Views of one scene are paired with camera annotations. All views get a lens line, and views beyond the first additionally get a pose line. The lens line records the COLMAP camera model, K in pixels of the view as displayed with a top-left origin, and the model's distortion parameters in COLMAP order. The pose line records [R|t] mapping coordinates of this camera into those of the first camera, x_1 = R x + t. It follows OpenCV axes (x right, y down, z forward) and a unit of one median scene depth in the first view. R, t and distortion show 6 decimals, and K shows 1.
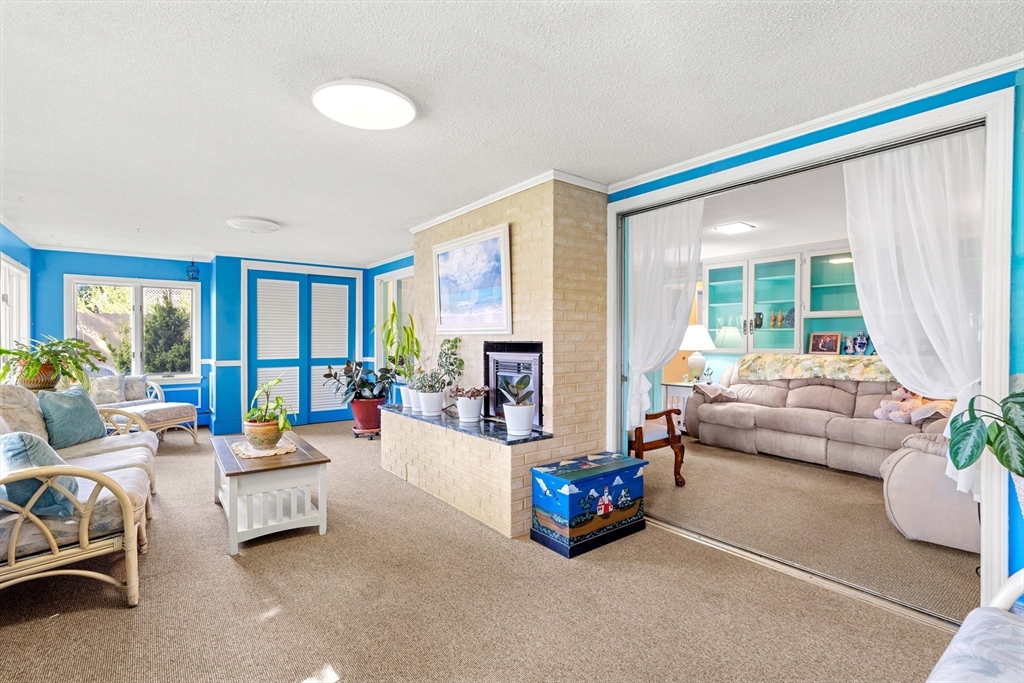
lens RADIAL K [[470.4, 0, 512.6], [0, 470.4, 319.3], [0, 0, 1]] dist [-0.009680, 0.000878]
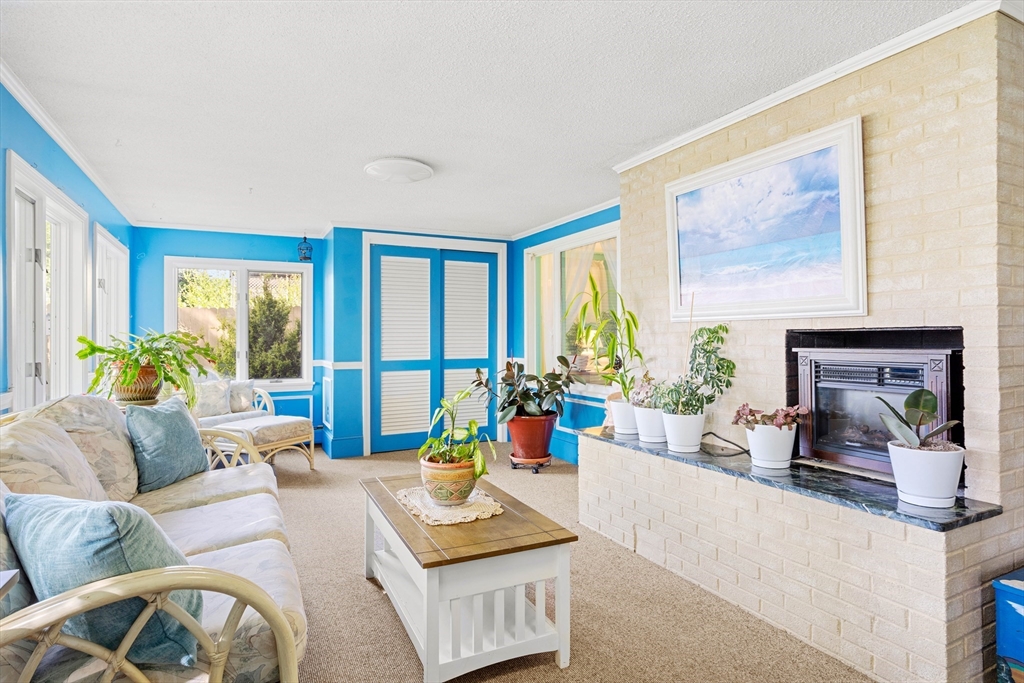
lens RADIAL K [[553.0, 0, 517.4], [0, 553.0, 298.0], [0, 0, 1]] dist [-0.001887, -0.001739]
pose [[0.982047, -0.019452, -0.187633, -0.251960], [0.014029, 0.999446, -0.030188, 0.022275], [0.188116, 0.027014, 0.981775, 0.243505]]
